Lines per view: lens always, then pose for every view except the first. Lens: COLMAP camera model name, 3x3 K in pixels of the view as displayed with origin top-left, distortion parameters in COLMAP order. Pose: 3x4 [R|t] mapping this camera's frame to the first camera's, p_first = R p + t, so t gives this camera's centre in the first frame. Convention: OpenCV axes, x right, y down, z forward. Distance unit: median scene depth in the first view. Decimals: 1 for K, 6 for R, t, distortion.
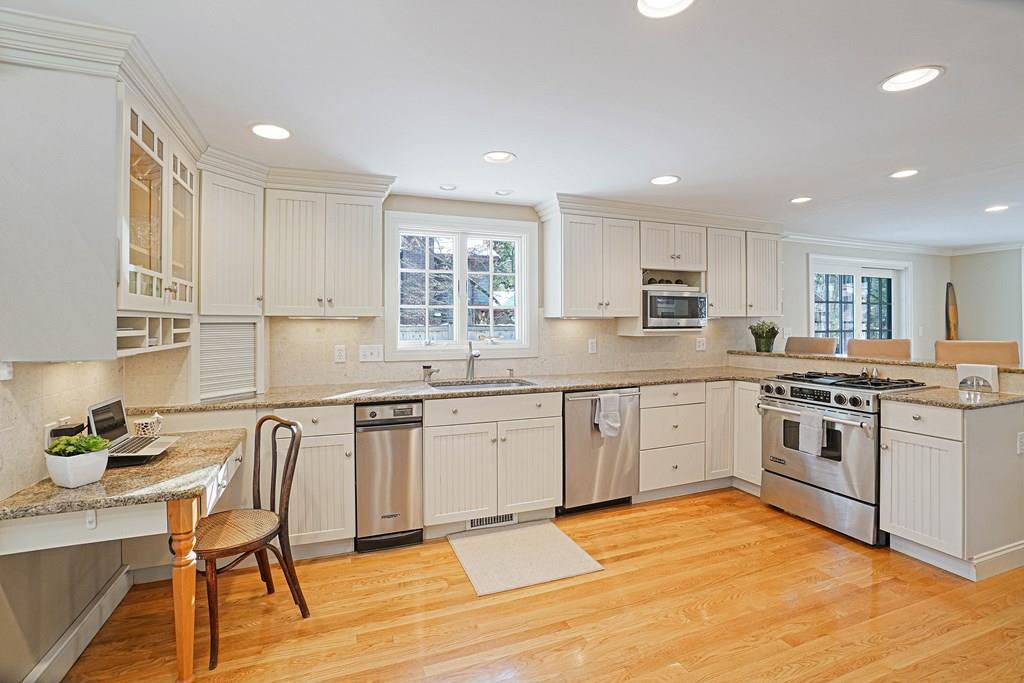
lens RADIAL K [[485.5, 0, 455.7], [0, 485.5, 323.6], [0, 0, 1]] dist [-0.025866, 0.001535]
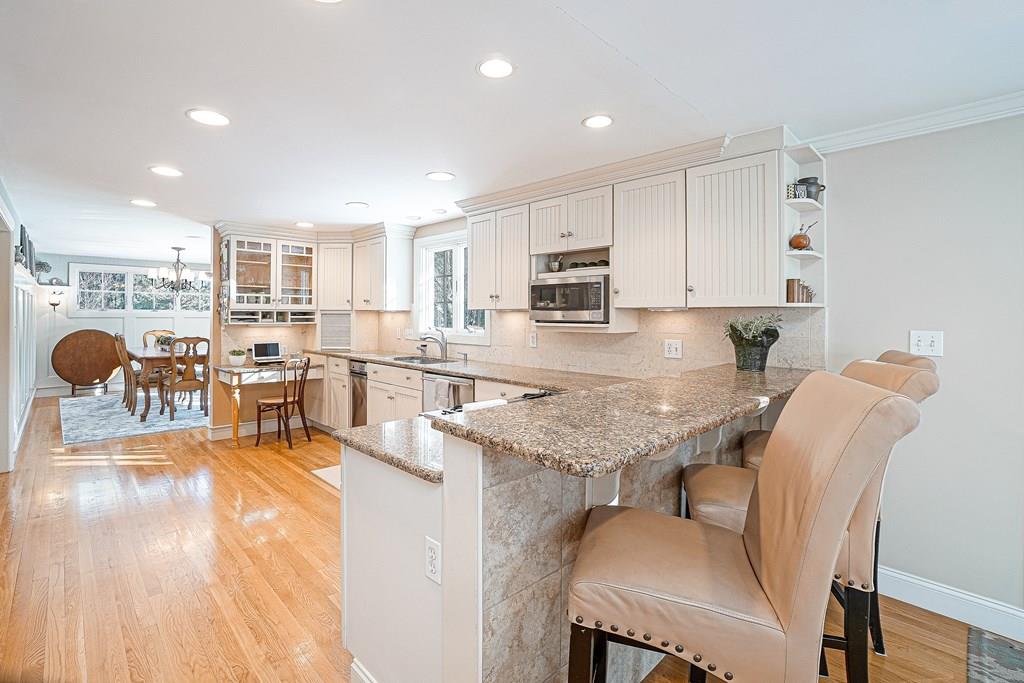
lens RADIAL K [[485.5, 0, 514.1], [0, 485.5, 317.2], [0, 0, 1]] dist [-0.025866, 0.001535]
pose [[0.397931, 0.012448, -0.917331, 1.194905], [-0.002327, 0.999918, 0.012559, -0.010146], [0.917412, -0.002863, 0.397927, 0.605564]]
